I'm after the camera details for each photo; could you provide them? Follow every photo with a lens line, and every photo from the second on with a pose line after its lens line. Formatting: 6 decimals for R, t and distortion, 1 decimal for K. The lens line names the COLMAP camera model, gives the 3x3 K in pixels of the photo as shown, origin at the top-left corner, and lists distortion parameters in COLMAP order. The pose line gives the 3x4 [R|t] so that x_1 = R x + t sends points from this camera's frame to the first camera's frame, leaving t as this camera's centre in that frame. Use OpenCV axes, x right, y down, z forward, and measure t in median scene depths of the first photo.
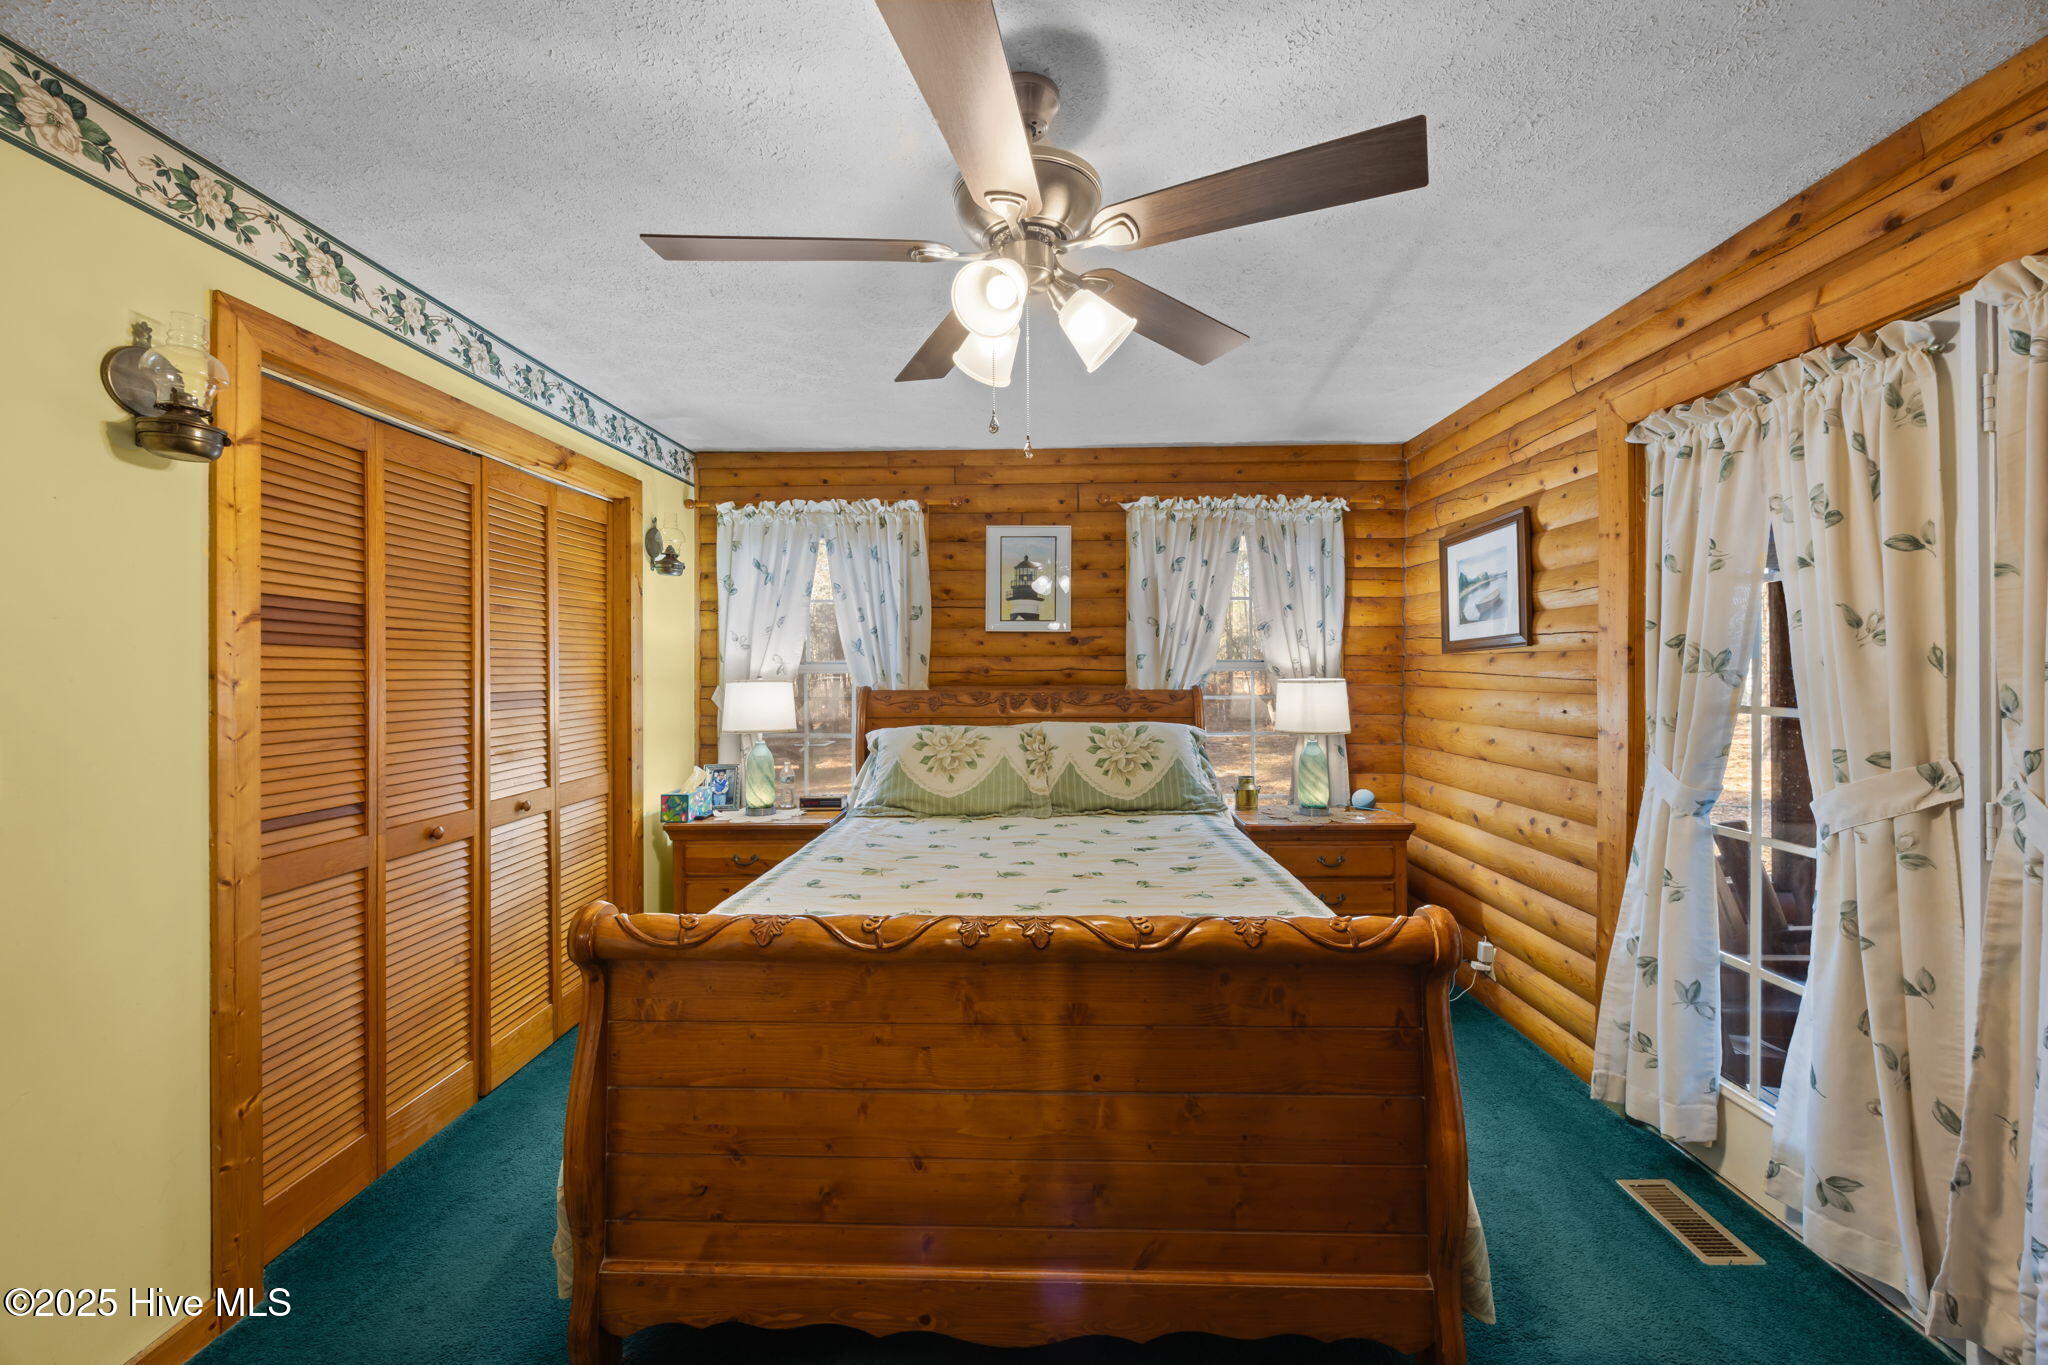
lens RADIAL K [[790.6, 0, 1026.8], [0, 790.6, 664.9], [0, 0, 1]] dist [-0.003168, 0.000064]
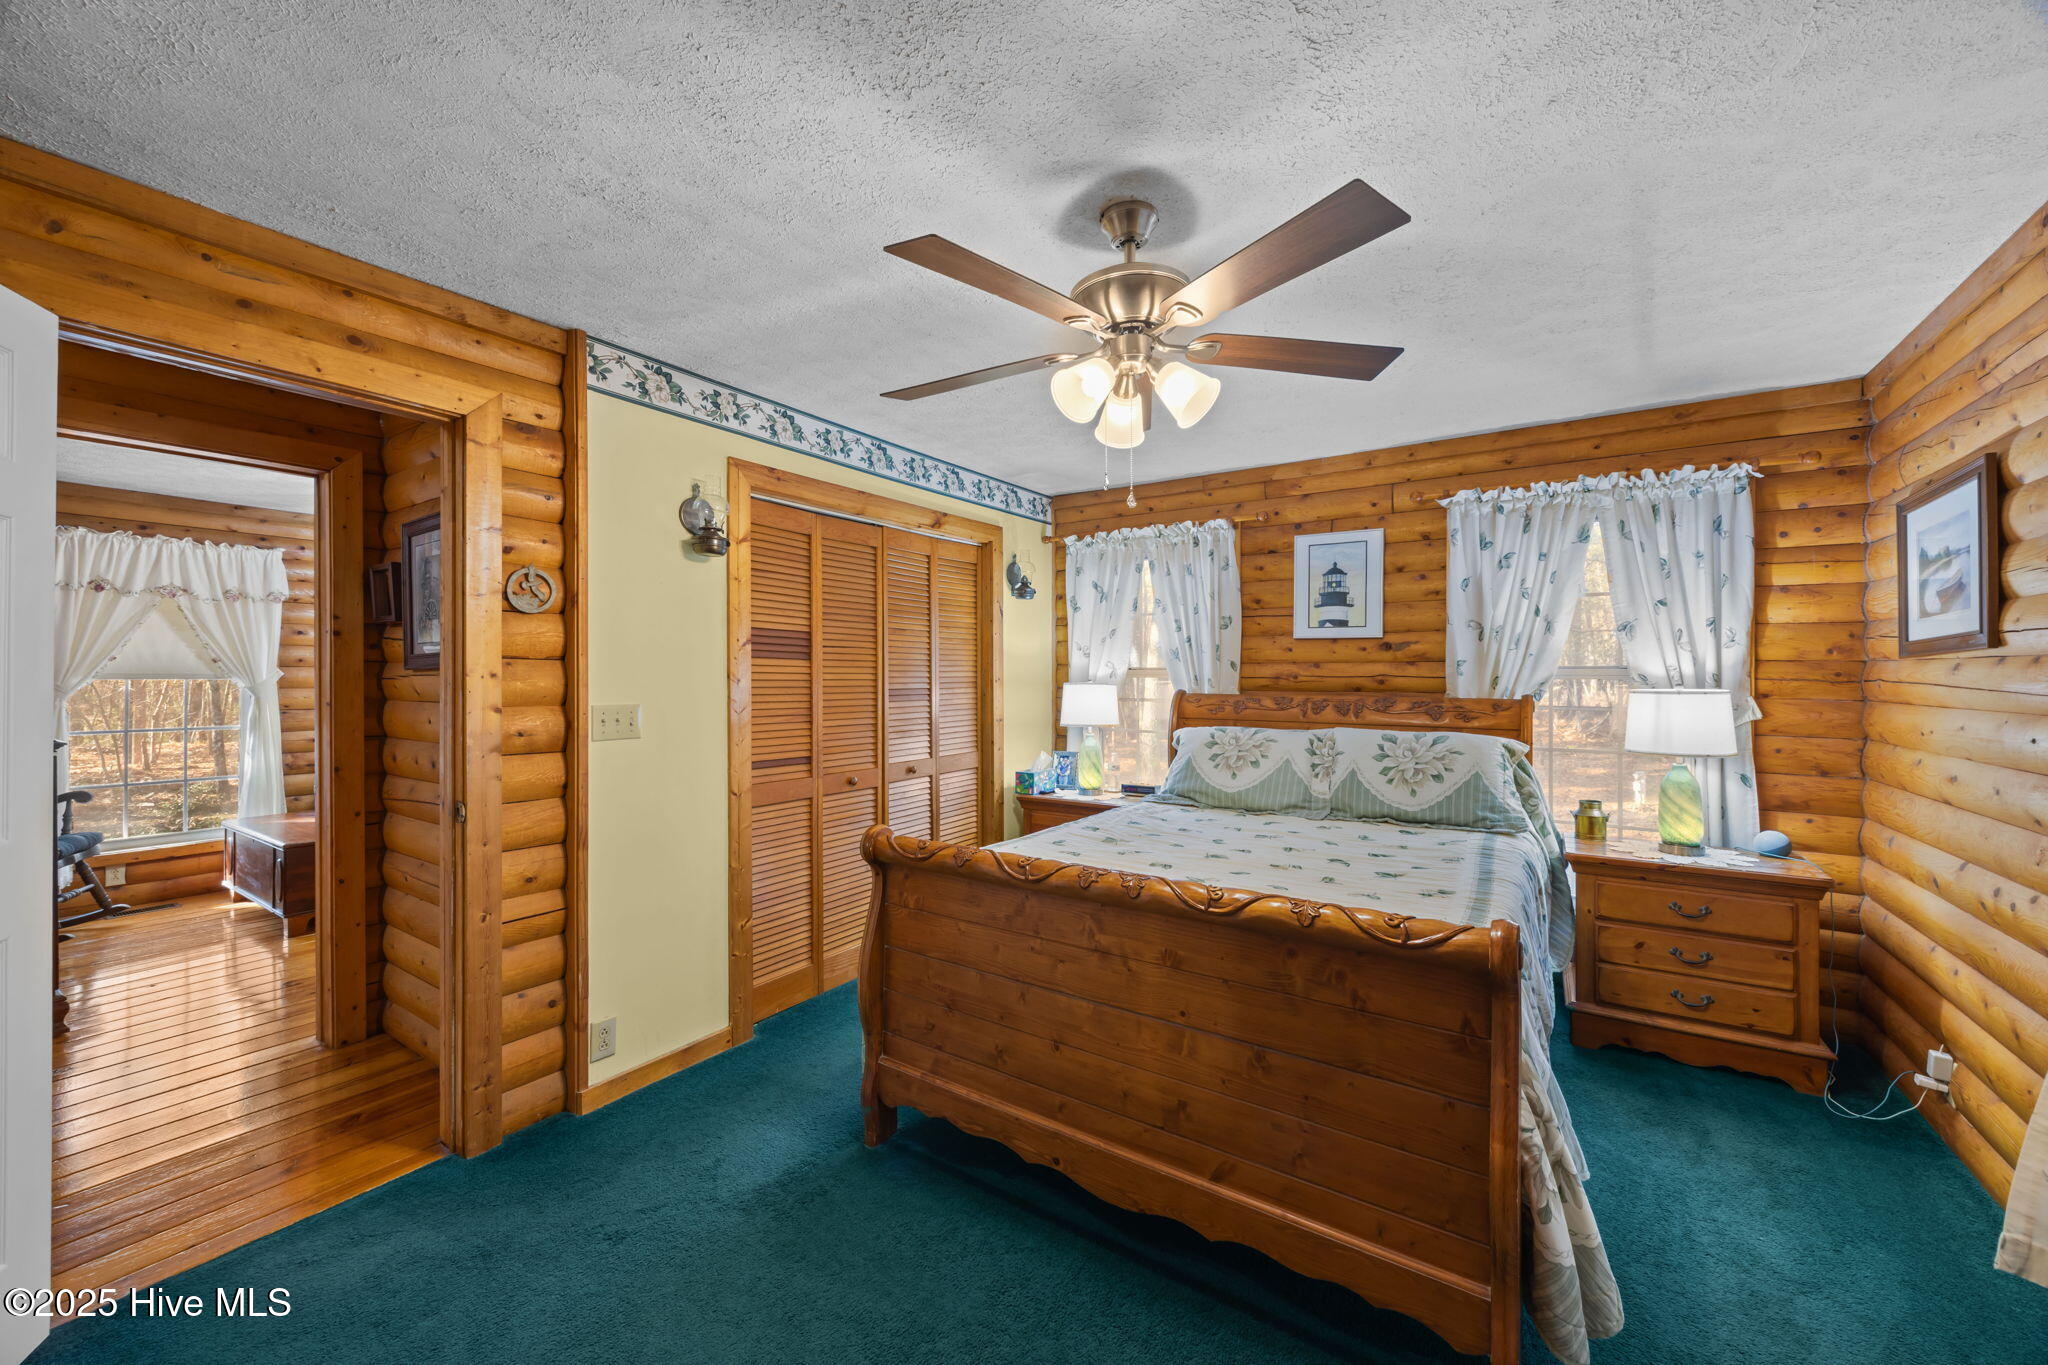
lens RADIAL K [[790.6, 0, 1029.3], [0, 790.6, 681.1], [0, 0, 1]] dist [-0.003168, 0.000064]
pose [[0.842559, 0.010833, -0.538495, 0.291320], [-0.002512, 0.999866, 0.016183, -0.003401], [0.538598, -0.012282, 0.842474, -0.076814]]
